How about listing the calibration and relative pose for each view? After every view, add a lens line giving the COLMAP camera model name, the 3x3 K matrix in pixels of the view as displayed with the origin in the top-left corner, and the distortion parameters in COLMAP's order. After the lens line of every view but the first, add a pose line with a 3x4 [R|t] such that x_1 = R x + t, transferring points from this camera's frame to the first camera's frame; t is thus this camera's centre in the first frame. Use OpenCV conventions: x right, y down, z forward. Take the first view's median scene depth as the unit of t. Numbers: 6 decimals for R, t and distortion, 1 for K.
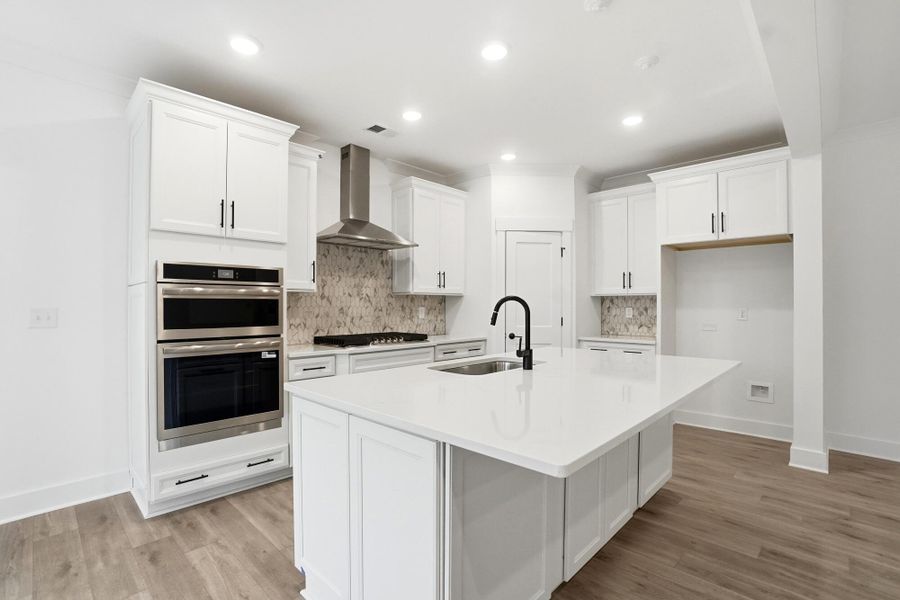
lens RADIAL K [[399.4, 0, 455.7], [0, 399.4, 300.4], [0, 0, 1]] dist [-0.039037, 0.000078]
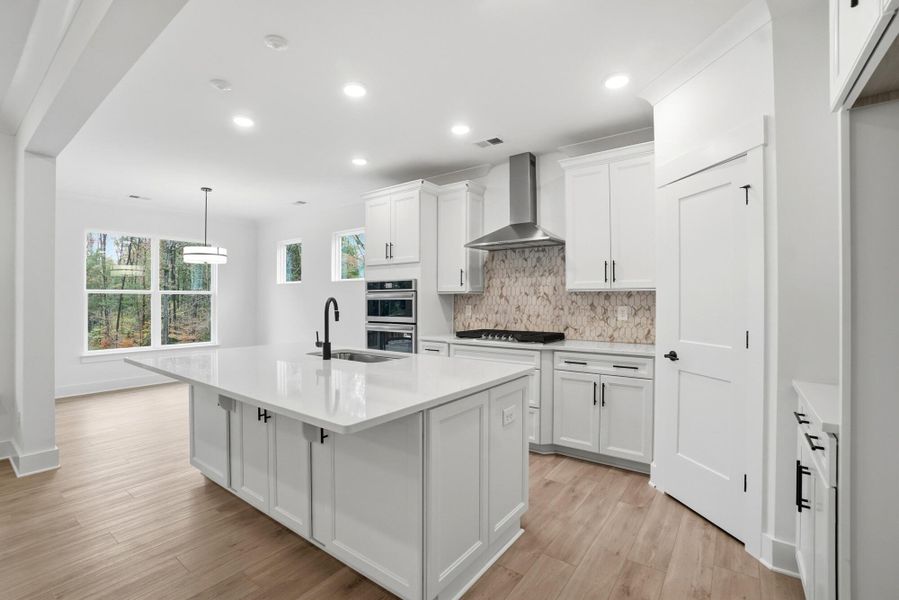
lens RADIAL K [[399.0, 0, 455.2], [0, 399.0, 300.4], [0, 0, 1]] dist [-0.039037, 0.000078]
pose [[0.148770, -0.002572, -0.988868, 0.762538], [0.012507, 0.999922, -0.000720, 0.001955], [0.988793, -0.012260, 0.148791, 0.656600]]
